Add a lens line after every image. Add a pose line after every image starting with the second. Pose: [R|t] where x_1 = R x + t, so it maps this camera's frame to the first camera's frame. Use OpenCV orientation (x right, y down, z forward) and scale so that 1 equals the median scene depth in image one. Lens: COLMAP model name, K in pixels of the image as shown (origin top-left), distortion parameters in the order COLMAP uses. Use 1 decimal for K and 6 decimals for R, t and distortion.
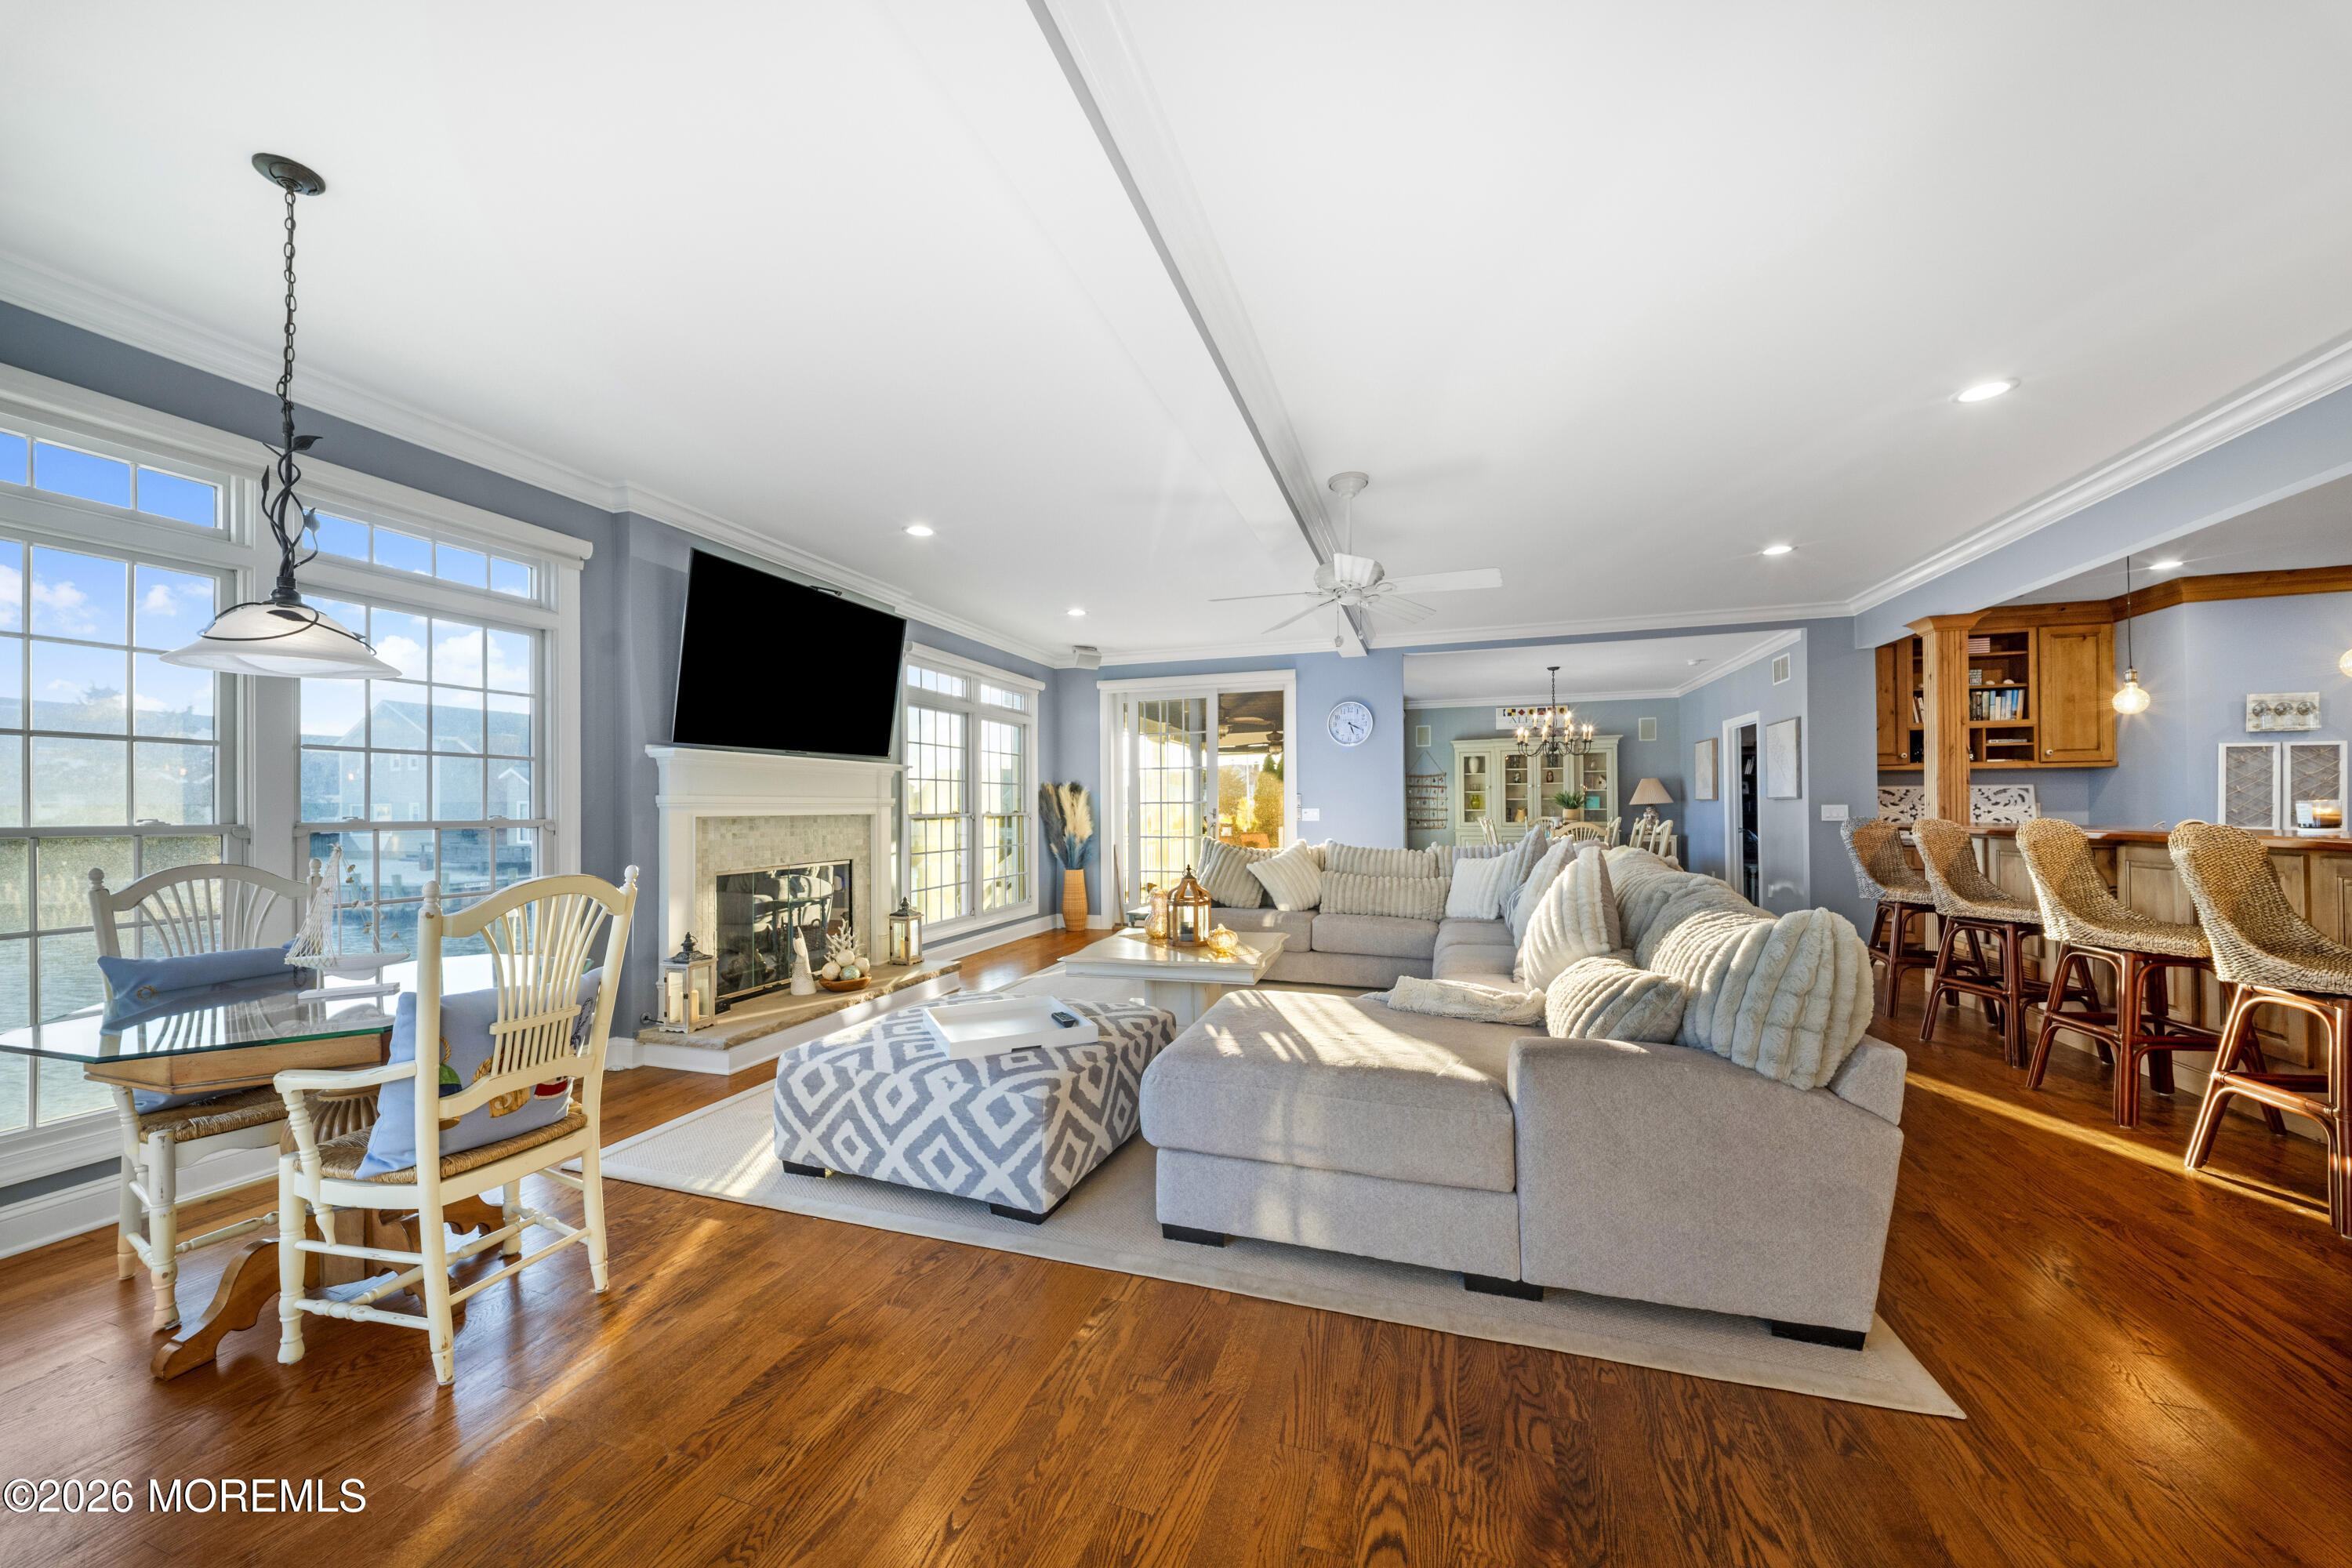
lens RADIAL K [[824.5, 0, 1166.0], [0, 824.5, 804.6], [0, 0, 1]] dist [-0.001729, -0.003174]
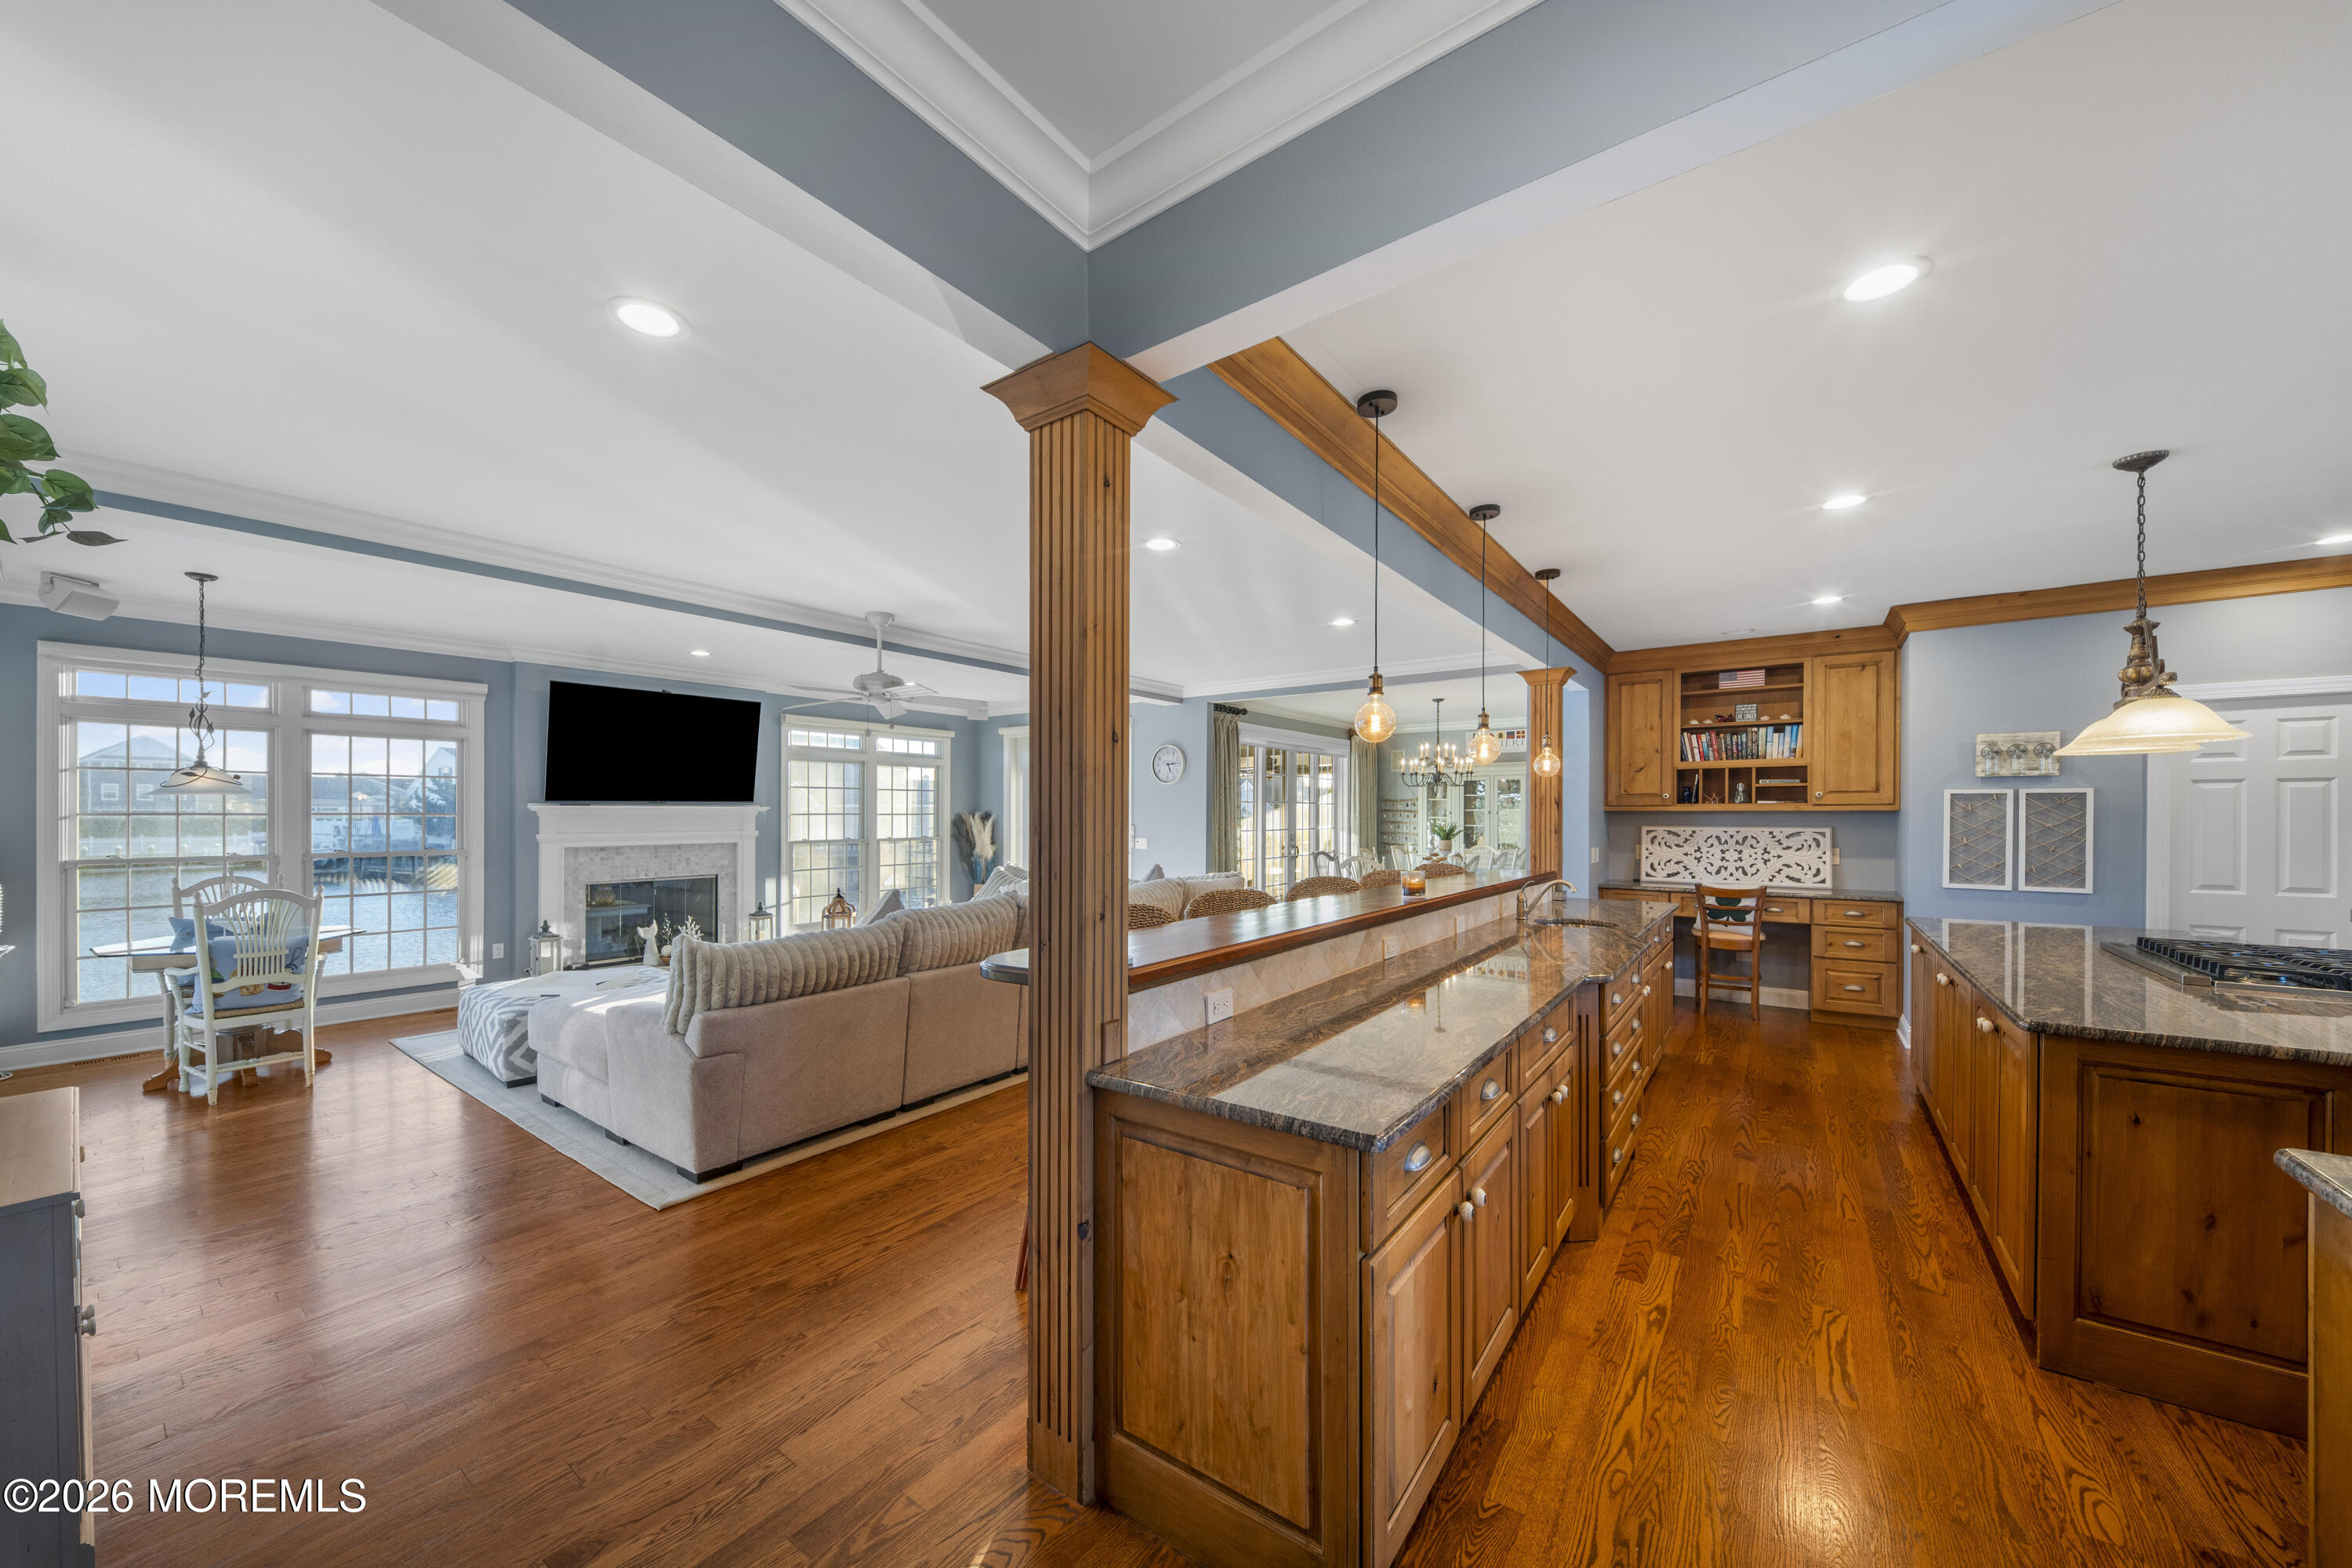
lens RADIAL K [[841.3, 0, 1154.5], [0, 841.3, 817.2], [0, 0, 1]] dist [-0.011176, -0.000198]
pose [[0.952288, 0.007922, -0.305098, 0.651993], [-0.005574, 0.999948, 0.008565, -0.041817], [0.305150, -0.006456, 0.952282, -0.117952]]
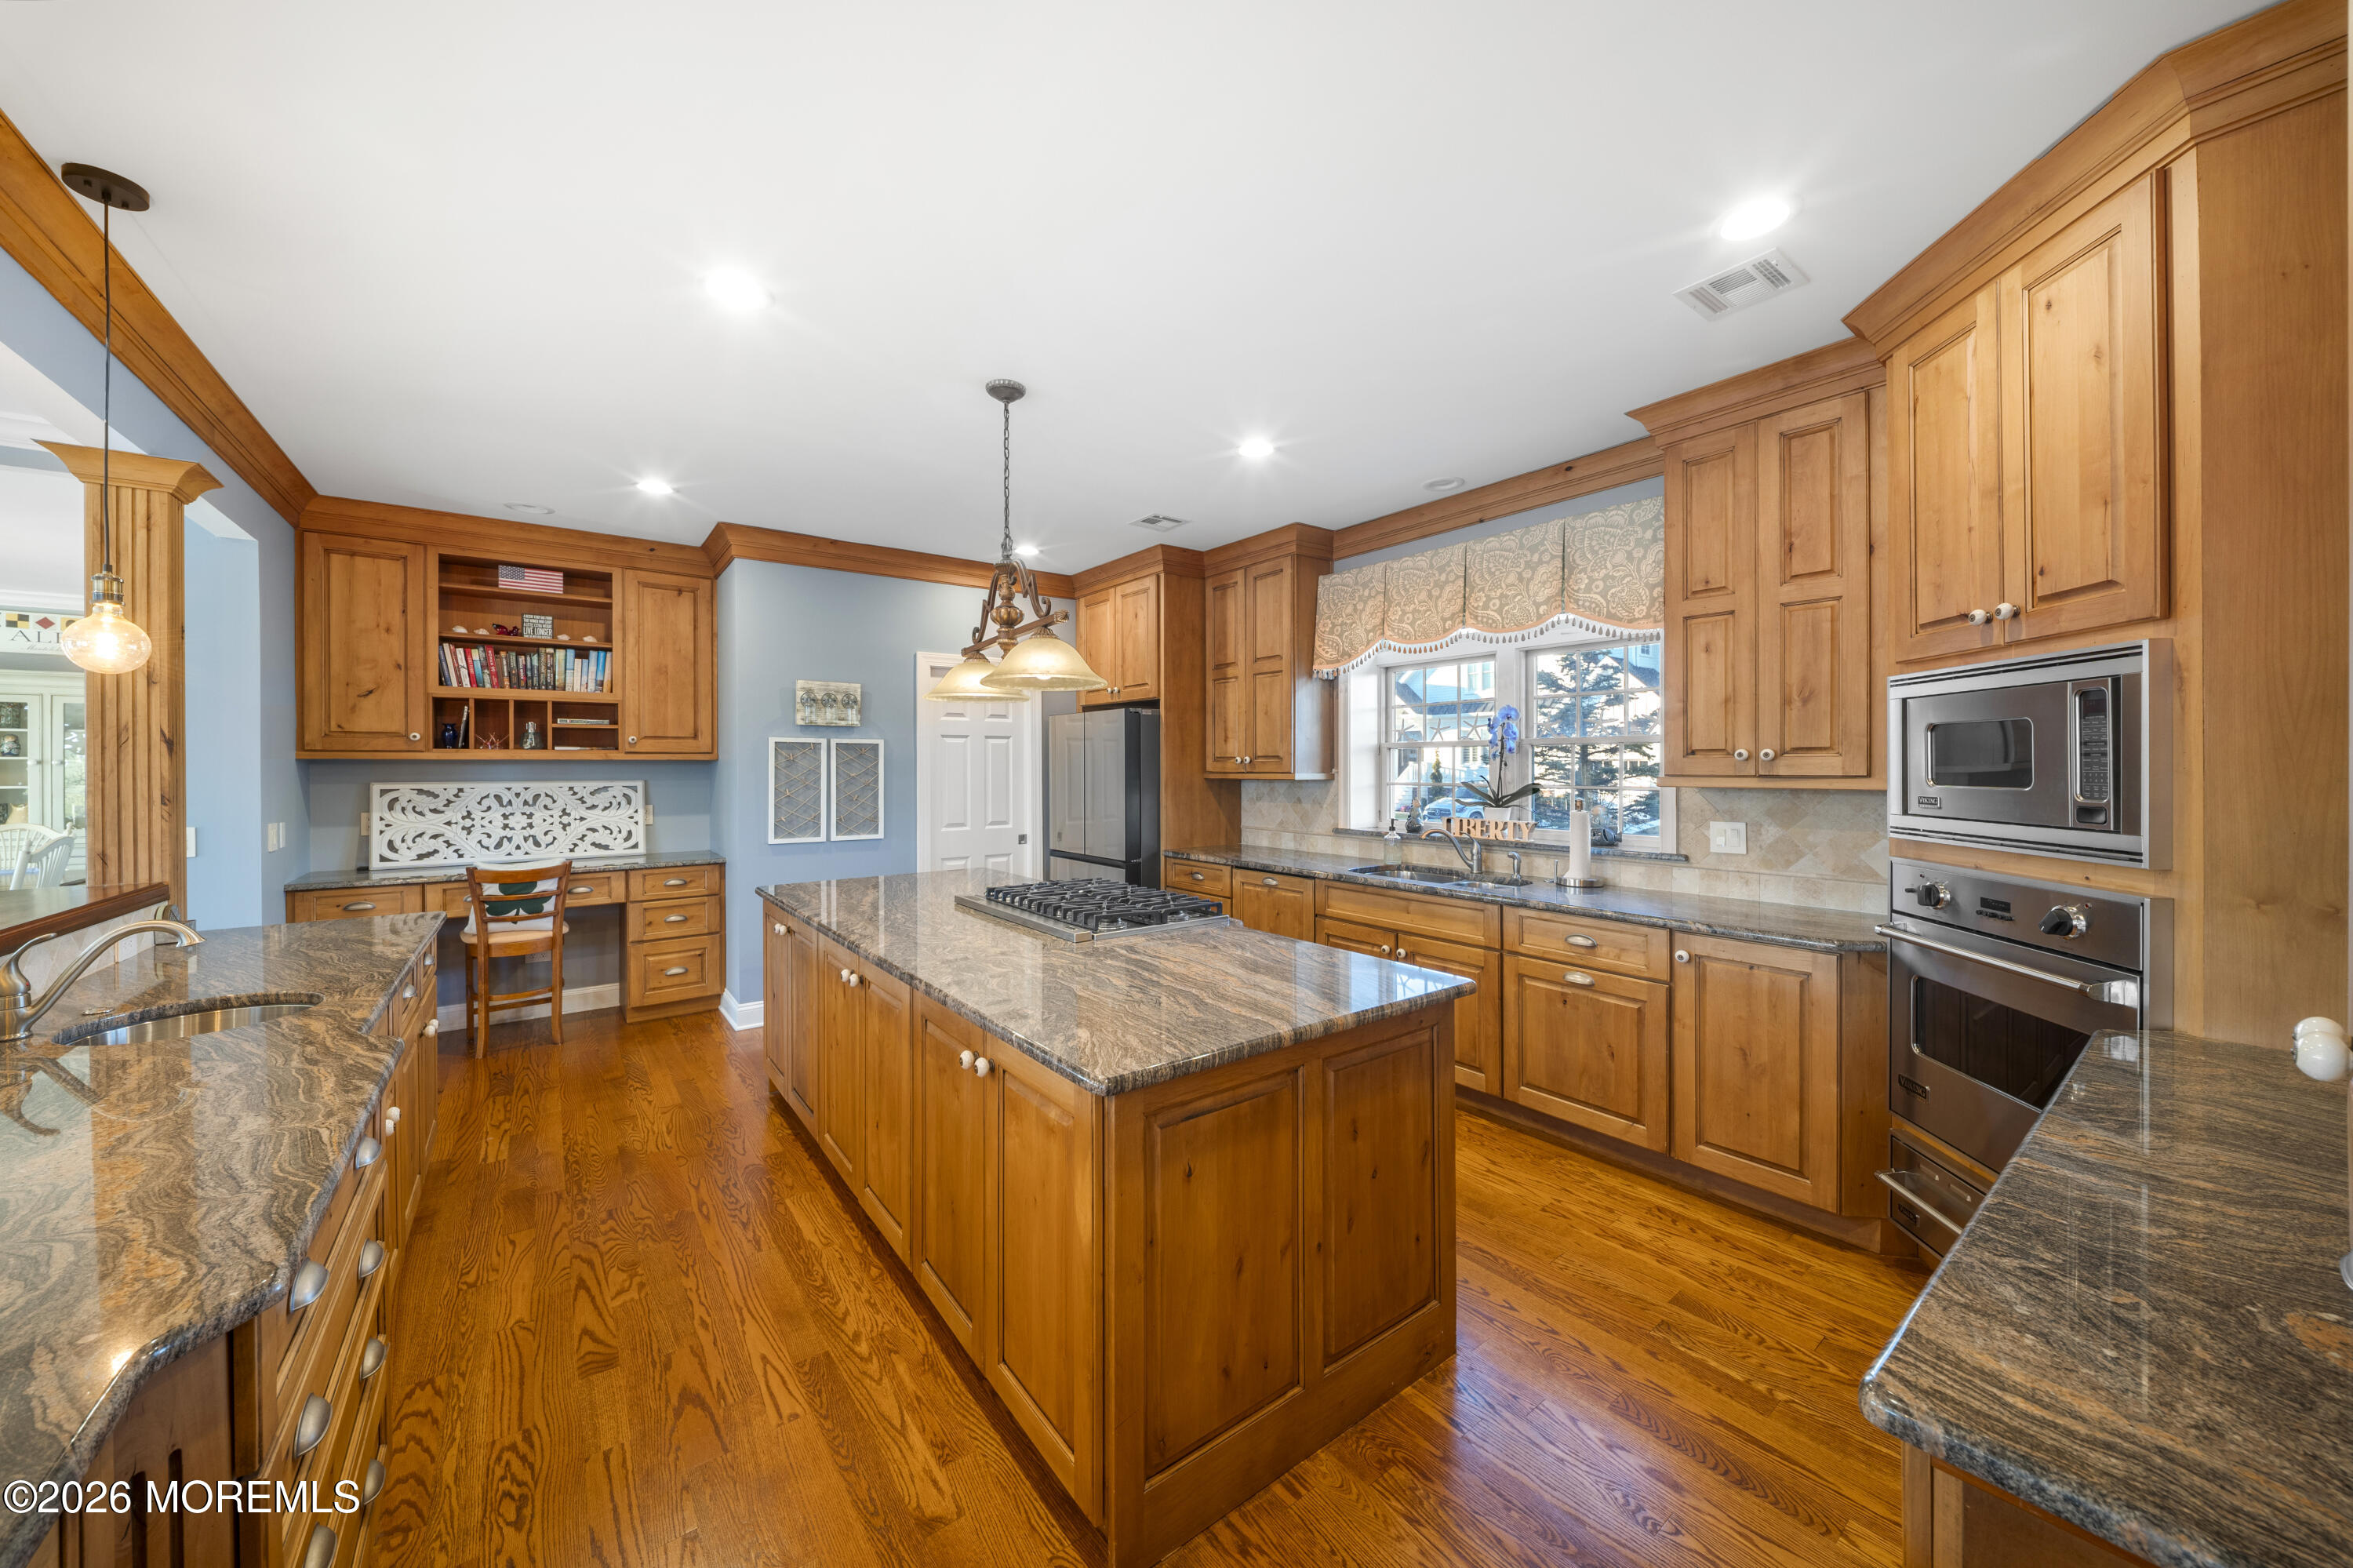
lens RADIAL K [[834.4, 0, 1166.9], [0, 834.4, 772.6], [0, 0, 1]] dist [0.015811, -0.015970]
pose [[0.557006, 0.000021, 0.830509, 0.714555], [-0.005888, 0.999975, 0.003924, -0.039543], [-0.830488, -0.007075, 0.556992, 0.174949]]
